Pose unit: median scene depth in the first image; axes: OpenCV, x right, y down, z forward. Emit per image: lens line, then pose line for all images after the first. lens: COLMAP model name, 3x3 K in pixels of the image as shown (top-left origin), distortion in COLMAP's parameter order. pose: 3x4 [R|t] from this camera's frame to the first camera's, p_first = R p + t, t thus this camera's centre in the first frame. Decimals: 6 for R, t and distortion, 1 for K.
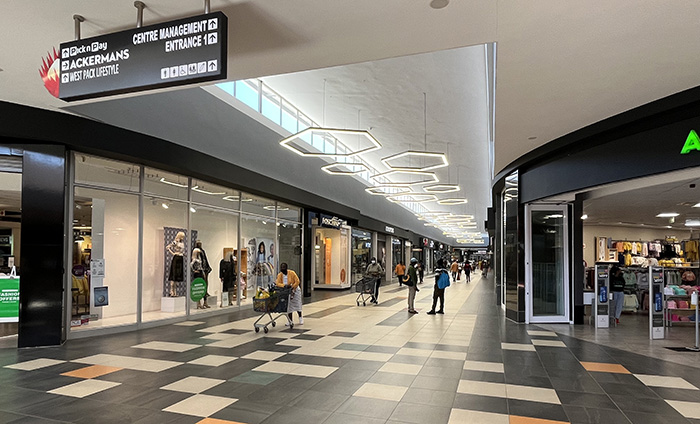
lens RADIAL K [[424.9, 0, 350.3], [0, 424.9, 243.1], [0, 0, 1]] dist [-0.009224, -0.001959]
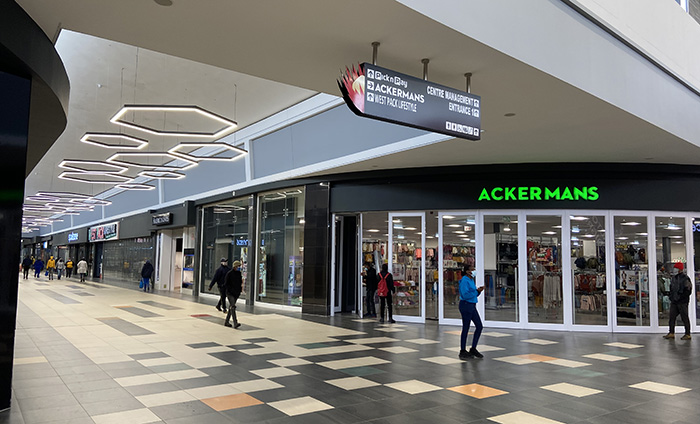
lens RADIAL K [[532.3, 0, 349.8], [0, 532.3, 213.1], [0, 0, 1]] dist [0.001652, 0.000073]
pose [[0.583540, 0.074353, 0.808673, -1.823983], [-0.037622, 0.997206, -0.064540, -0.008789], [-0.811212, 0.007238, 0.584707, 0.262971]]
